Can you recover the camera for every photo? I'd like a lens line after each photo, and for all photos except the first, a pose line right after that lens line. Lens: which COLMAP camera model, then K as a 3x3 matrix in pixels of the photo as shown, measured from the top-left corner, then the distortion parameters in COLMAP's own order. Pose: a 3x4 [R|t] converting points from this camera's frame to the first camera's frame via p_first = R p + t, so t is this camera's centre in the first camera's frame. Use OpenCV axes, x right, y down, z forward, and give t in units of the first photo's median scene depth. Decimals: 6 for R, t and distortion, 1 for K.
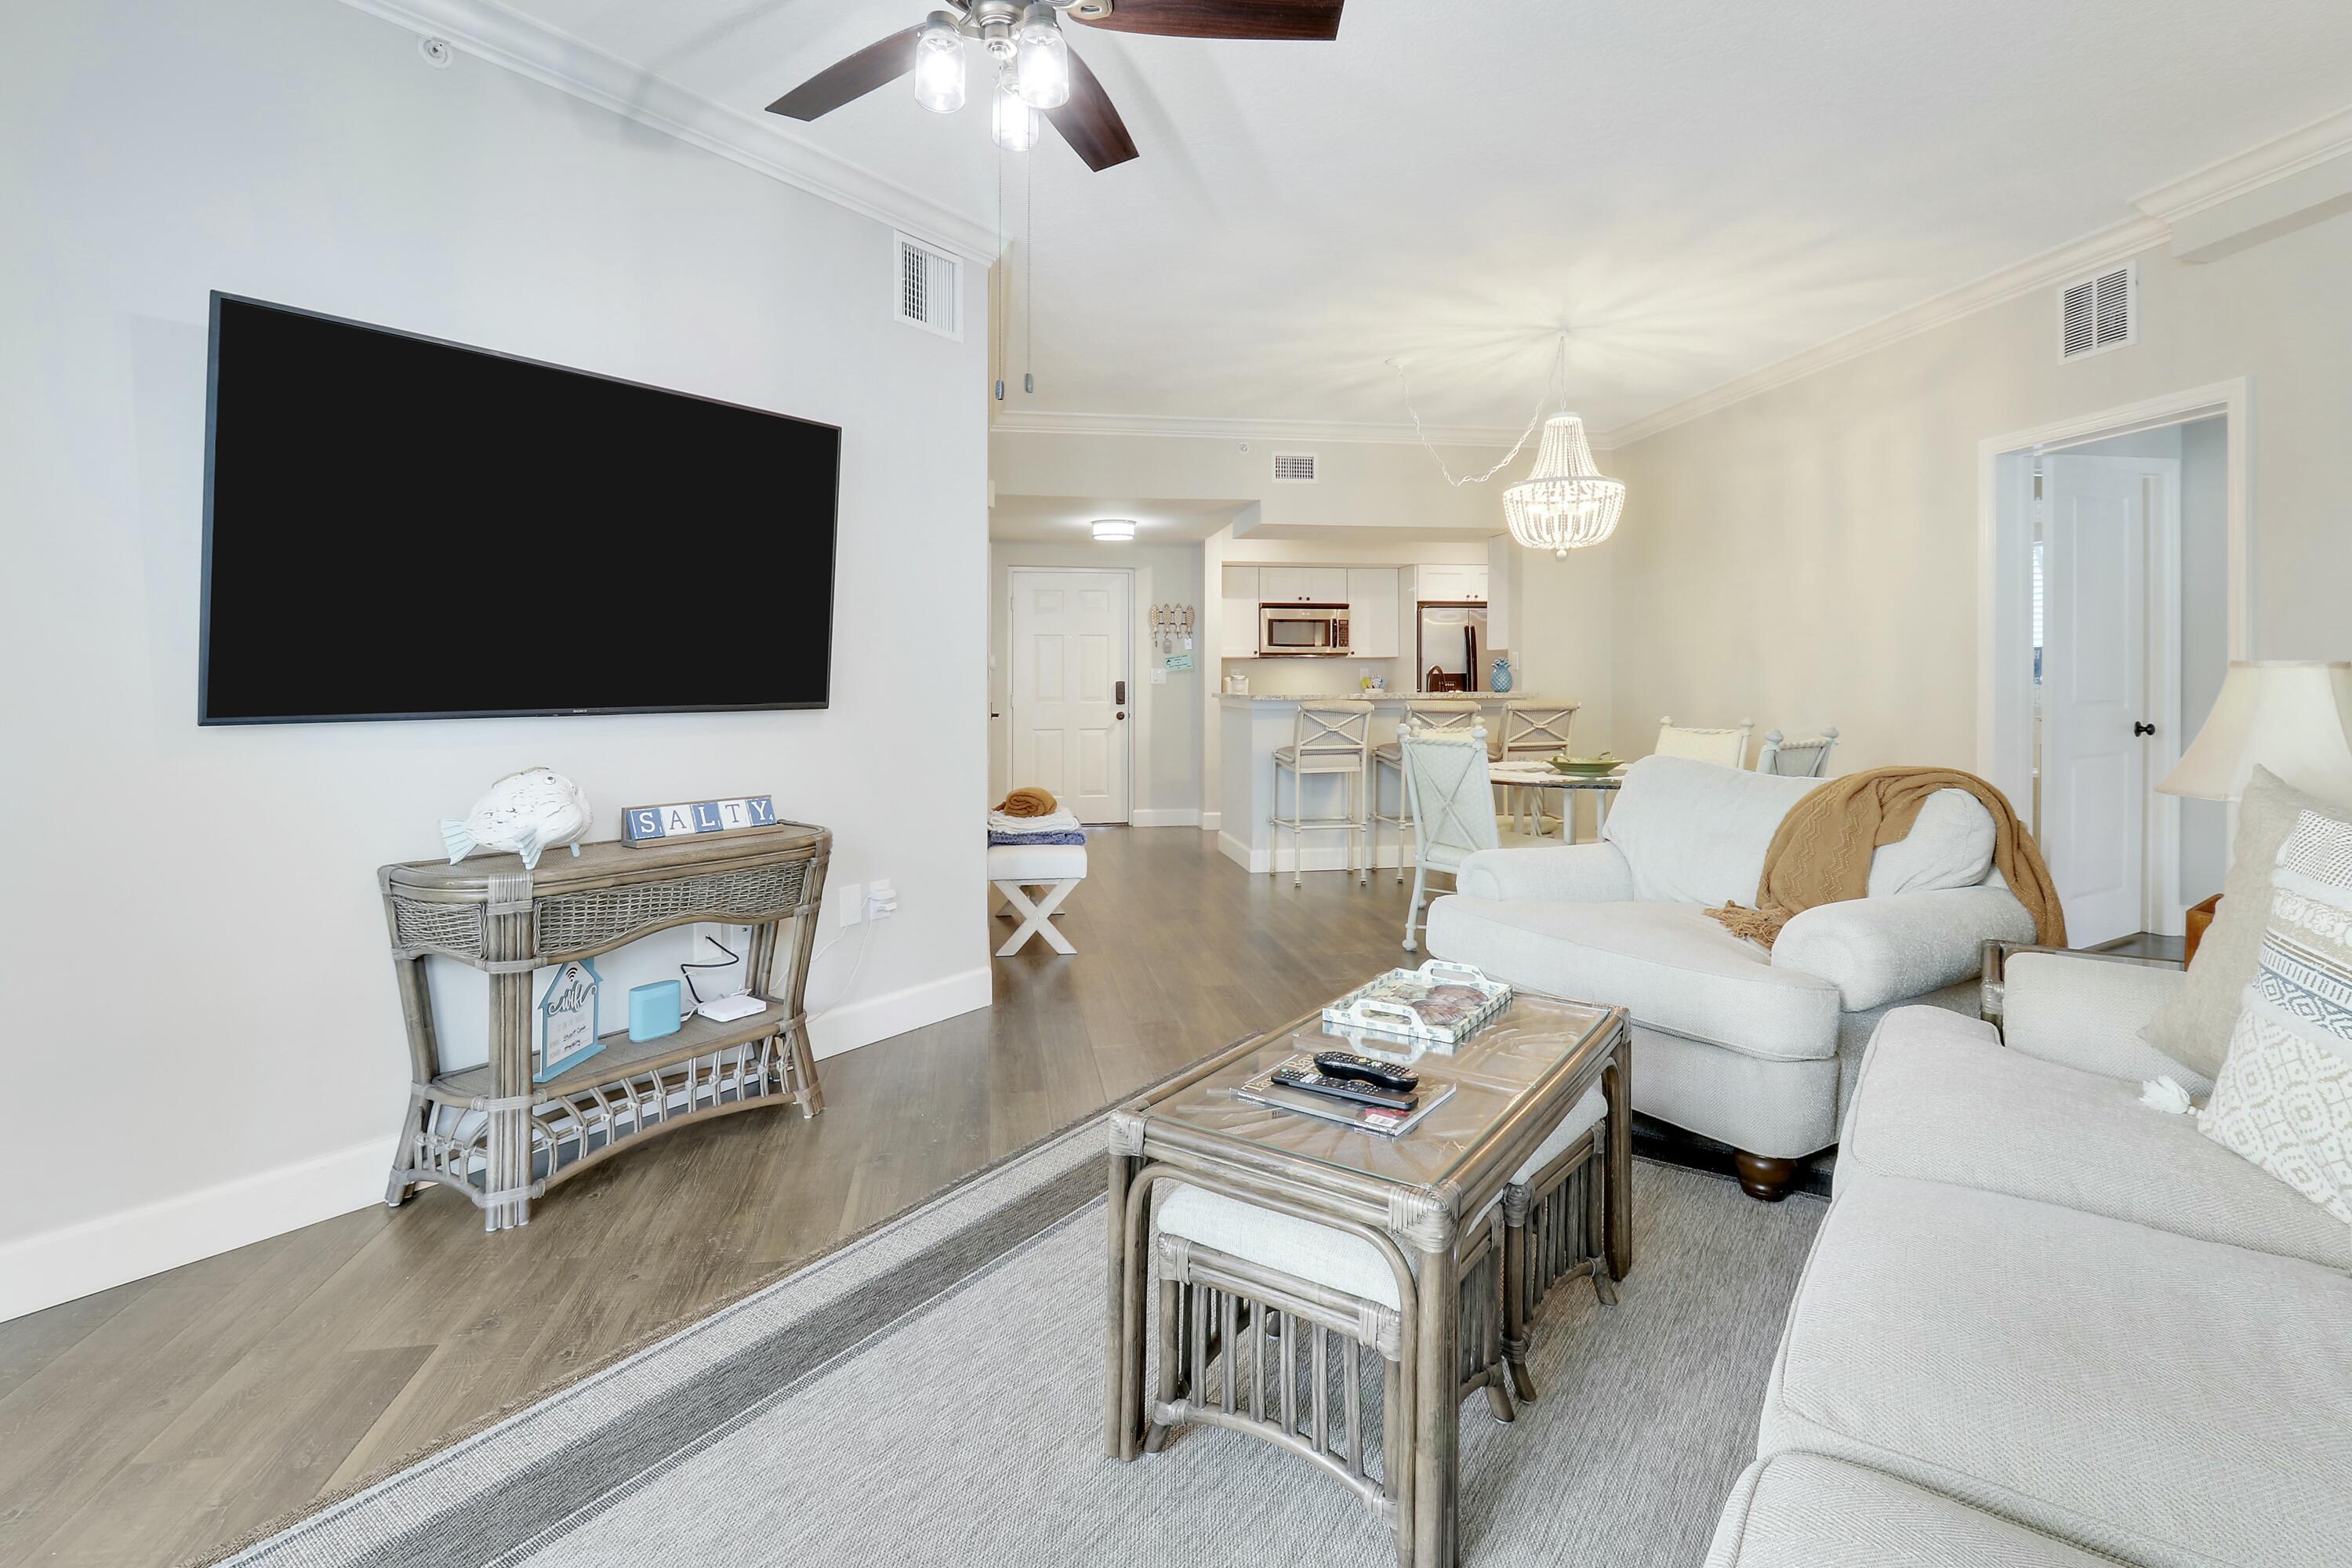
lens RADIAL K [[1109.0, 0, 1118.2], [0, 1109.0, 690.4], [0, 0, 1]] dist [-0.015012, -0.000316]
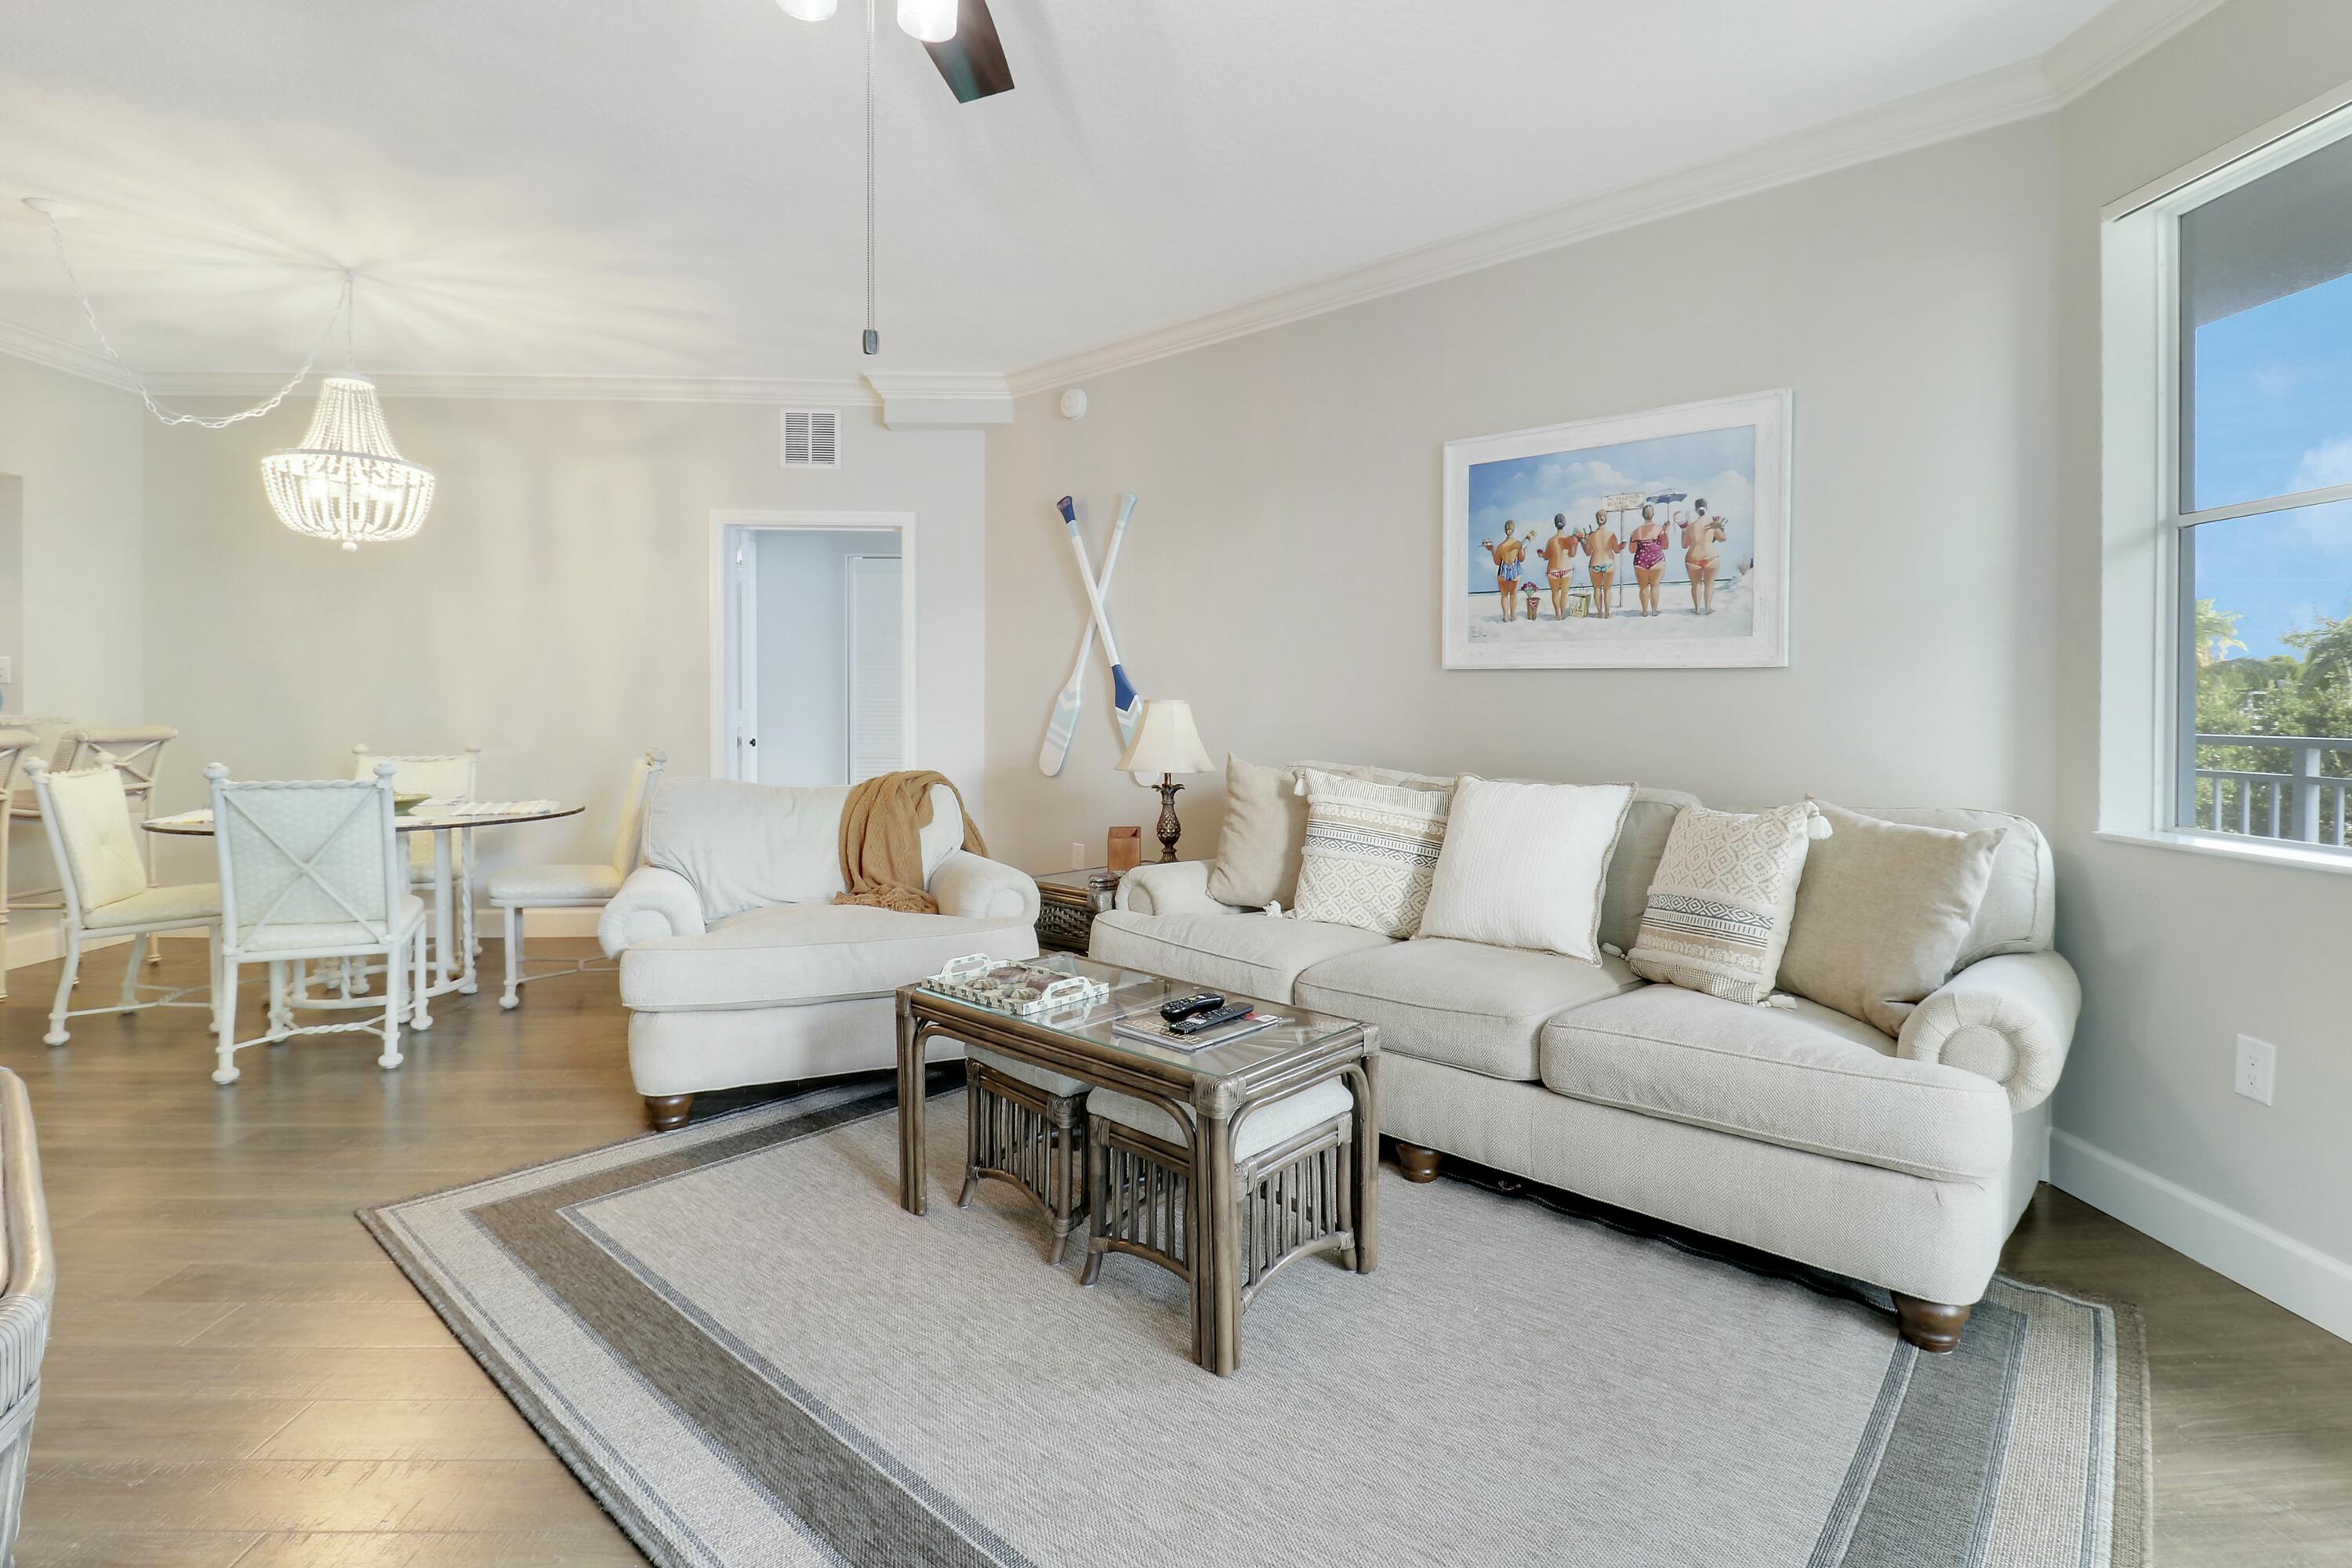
lens RADIAL K [[1163.8, 0, 1200.3], [0, 1163.8, 717.9], [0, 0, 1]] dist [0.017993, -0.016696]
pose [[0.086958, -0.008641, 0.996174, -0.223973], [-0.000476, 0.999962, 0.008716, -0.003080], [-0.996212, -0.001232, 0.086951, 0.165828]]
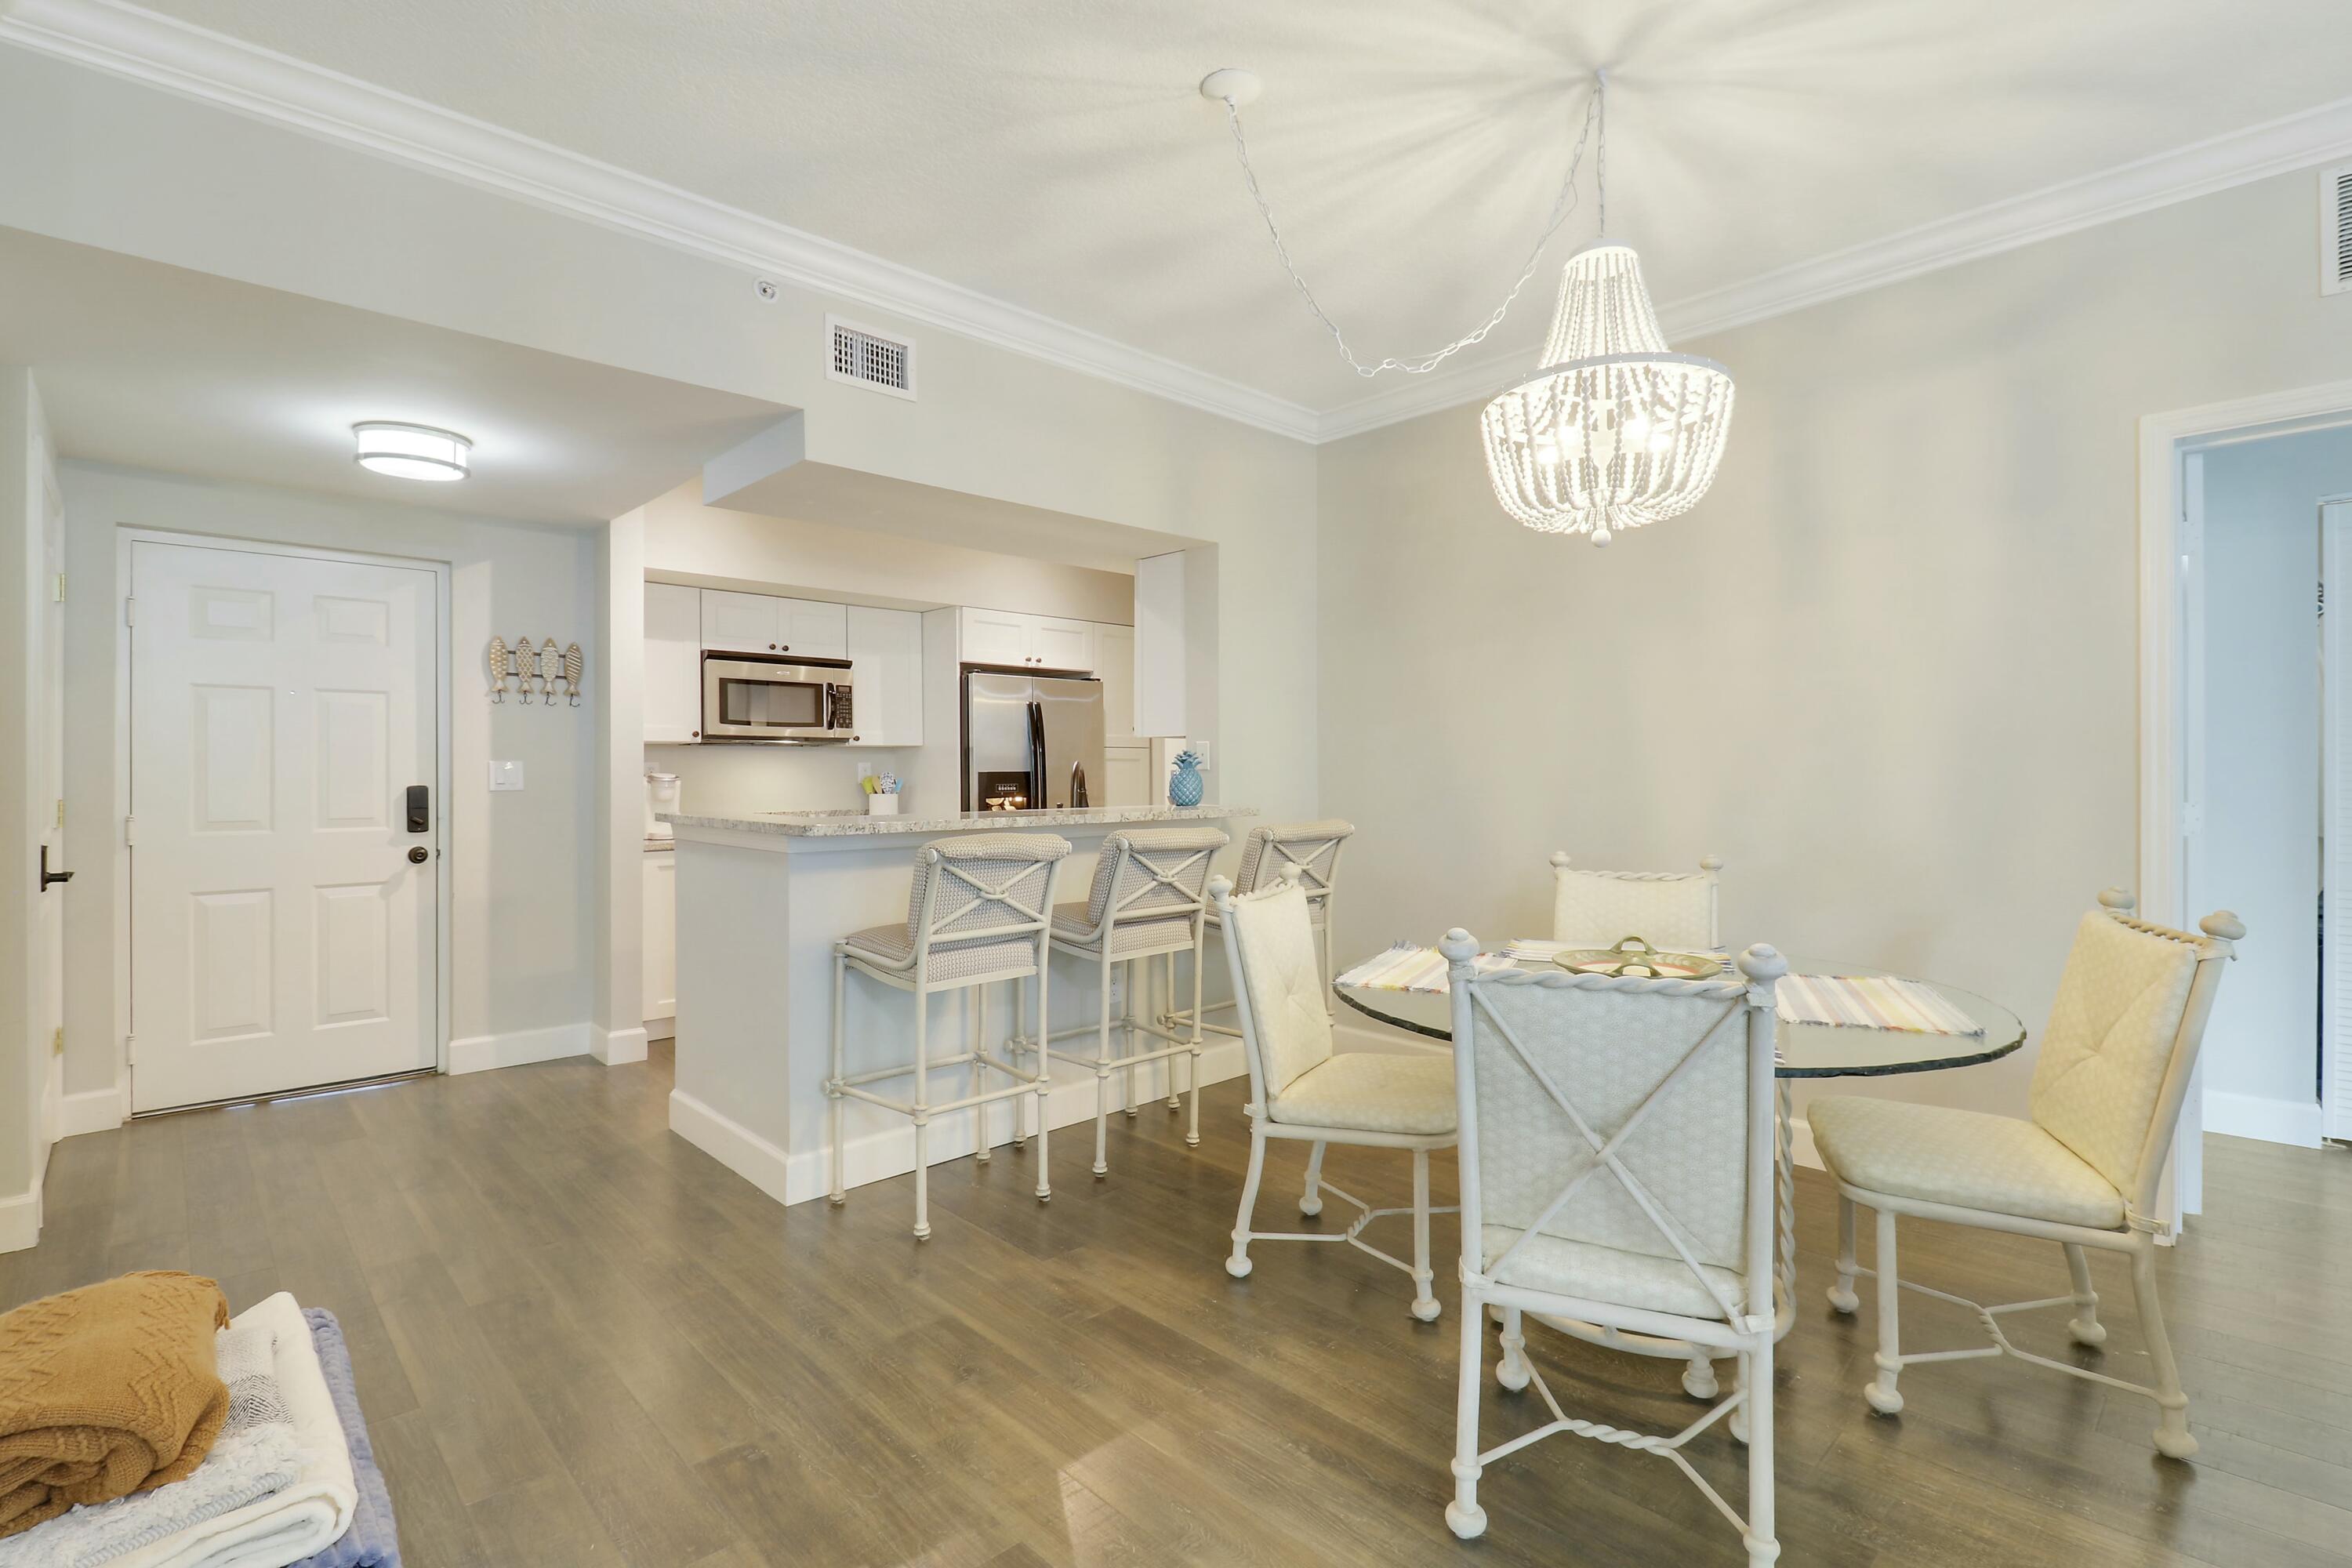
lens RADIAL K [[1105.6, 0, 1176.0], [0, 1105.6, 784.0], [0, 0, 1]] dist [-0.007861, -0.000038]
pose [[0.803253, -0.003598, 0.595628, -0.019038], [0.001738, 0.999992, 0.003698, -0.010255], [-0.595636, -0.001935, 0.803252, 0.400586]]
